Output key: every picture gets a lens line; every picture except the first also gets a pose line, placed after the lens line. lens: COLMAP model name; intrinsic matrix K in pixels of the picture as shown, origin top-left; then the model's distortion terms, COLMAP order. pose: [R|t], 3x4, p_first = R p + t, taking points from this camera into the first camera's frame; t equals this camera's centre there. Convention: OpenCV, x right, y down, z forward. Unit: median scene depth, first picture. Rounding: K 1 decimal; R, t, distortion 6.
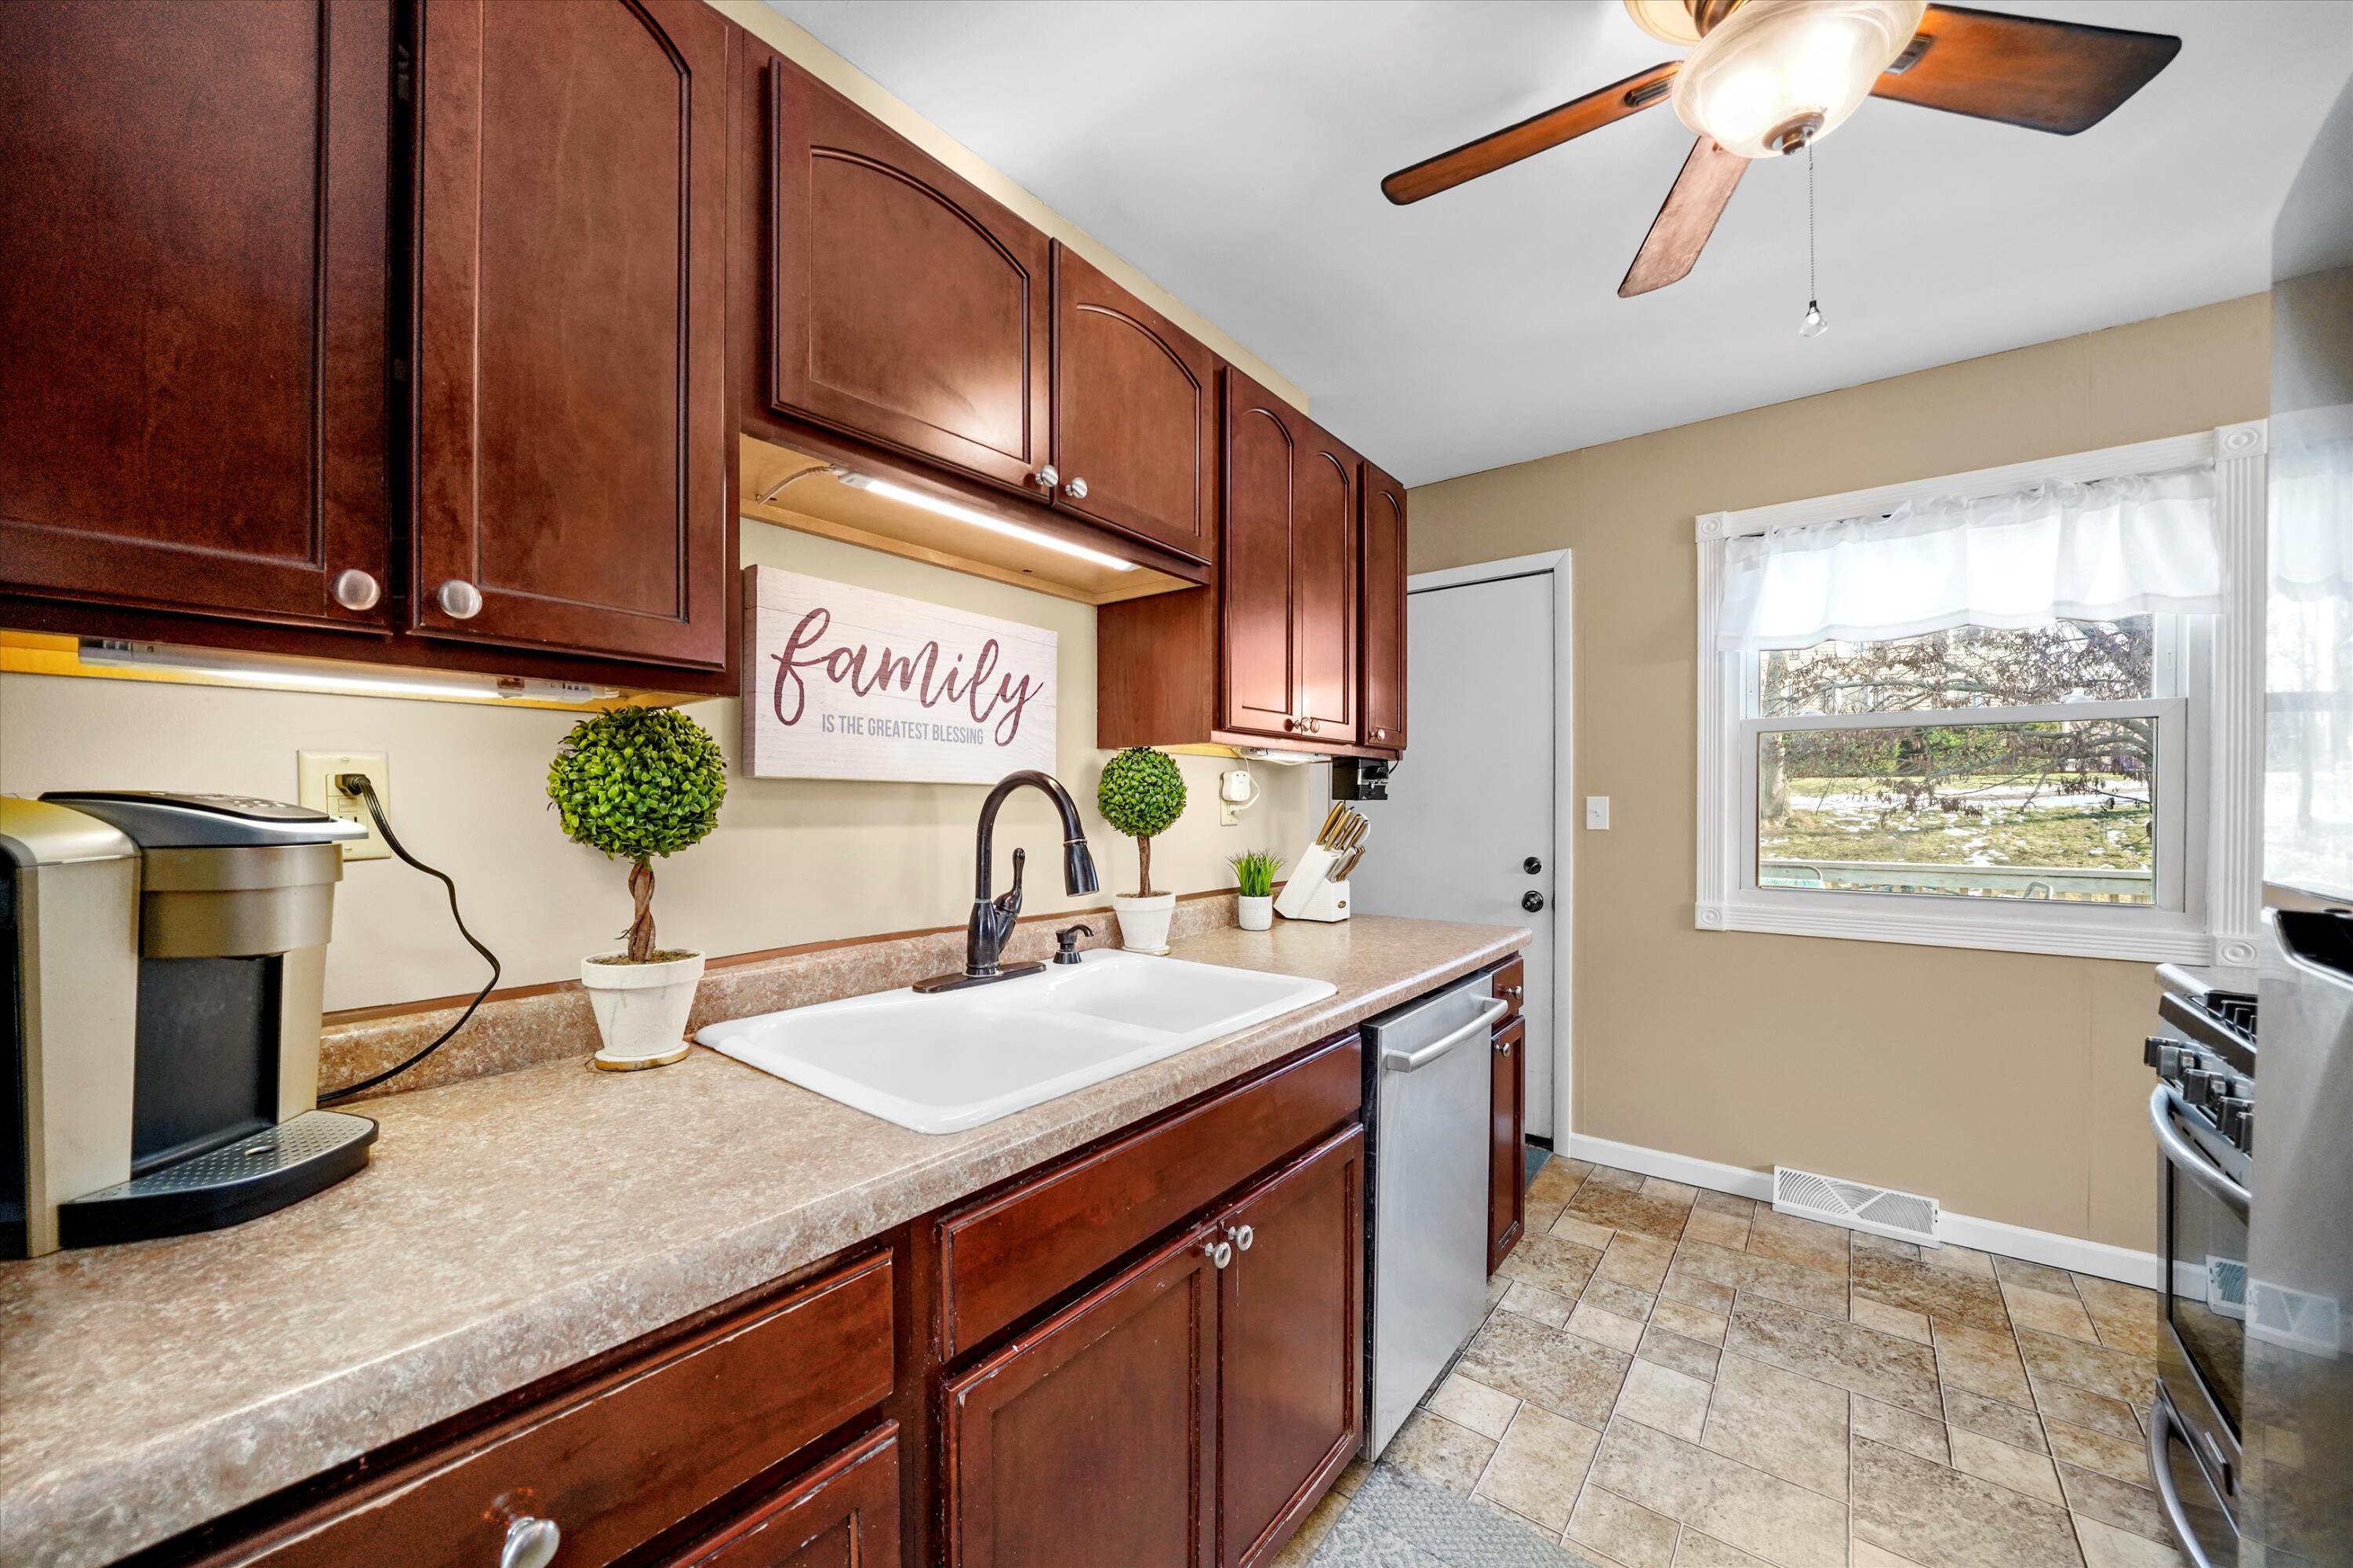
lens RADIAL K [[875.3, 0, 1178.8], [0, 875.3, 793.7], [0, 0, 1]] dist [0.000176, -0.000006]
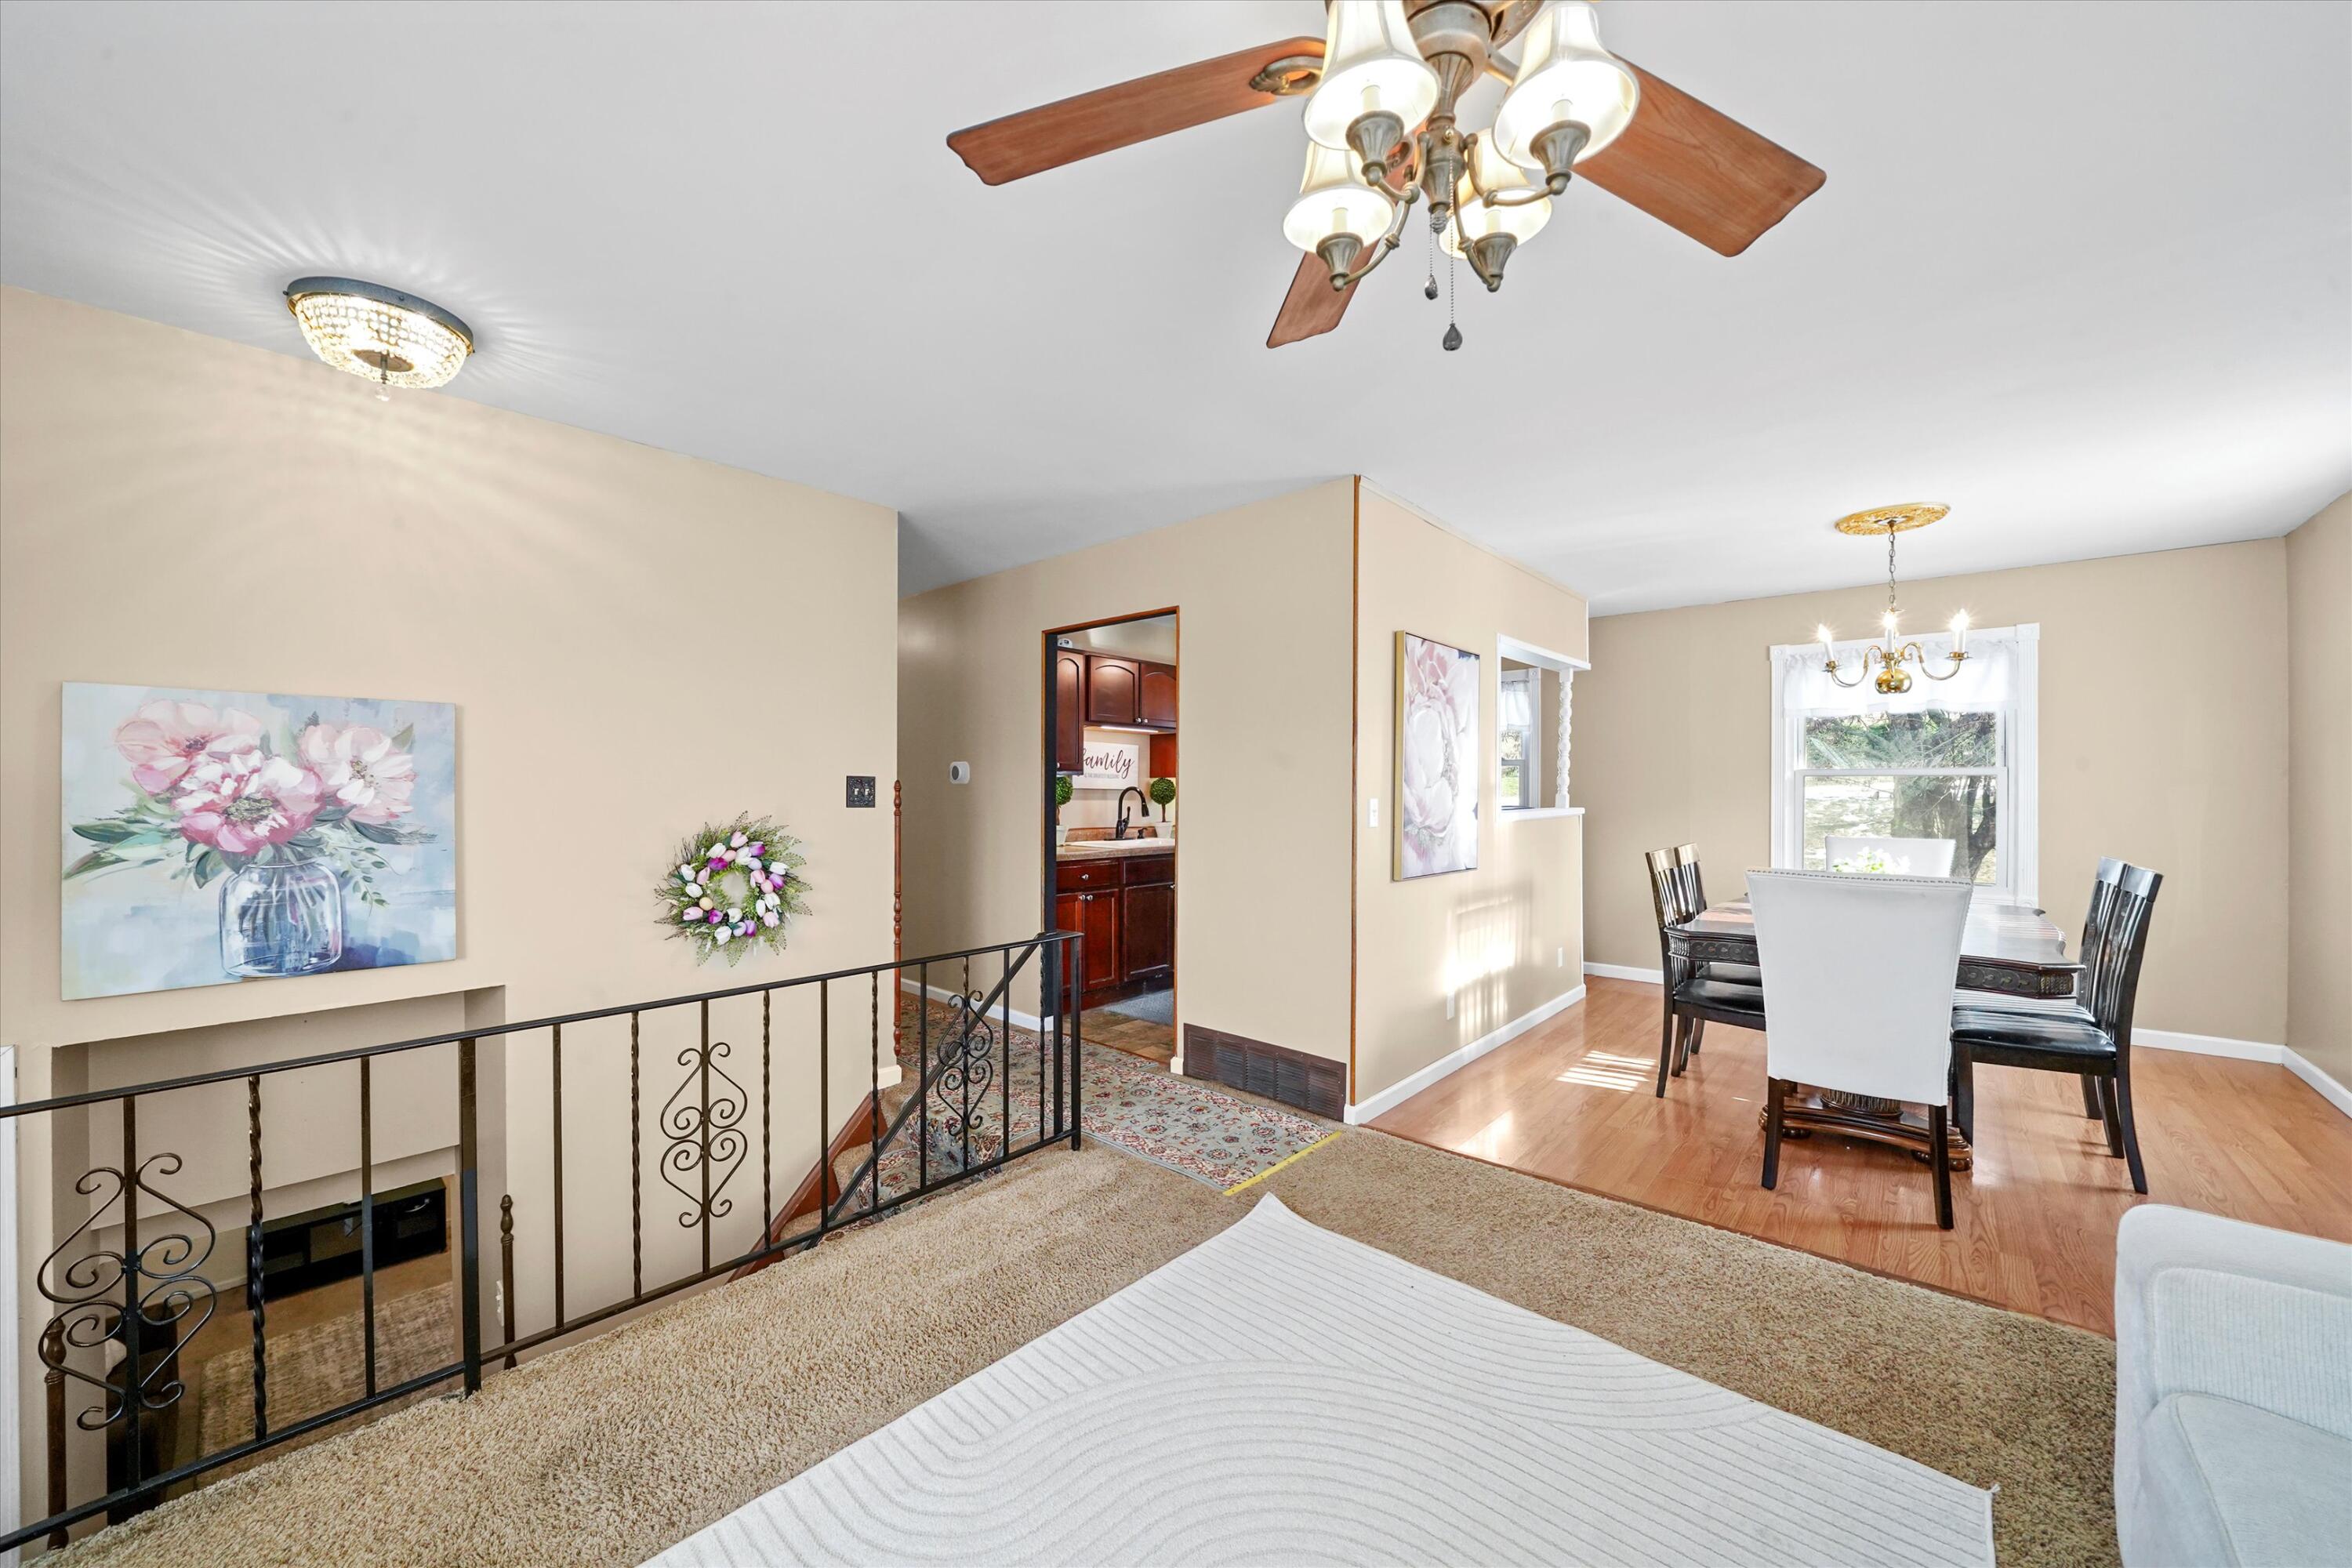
lens RADIAL K [[874.9, 0, 1170.8], [0, 874.9, 791.7], [0, 0, 1]] dist [0.000176, -0.000006]
pose [[0.997419, 0.003492, -0.071709, 0.269734], [-0.002995, 0.999971, 0.007032, -0.029209], [0.071731, -0.006799, 0.997401, -2.759882]]
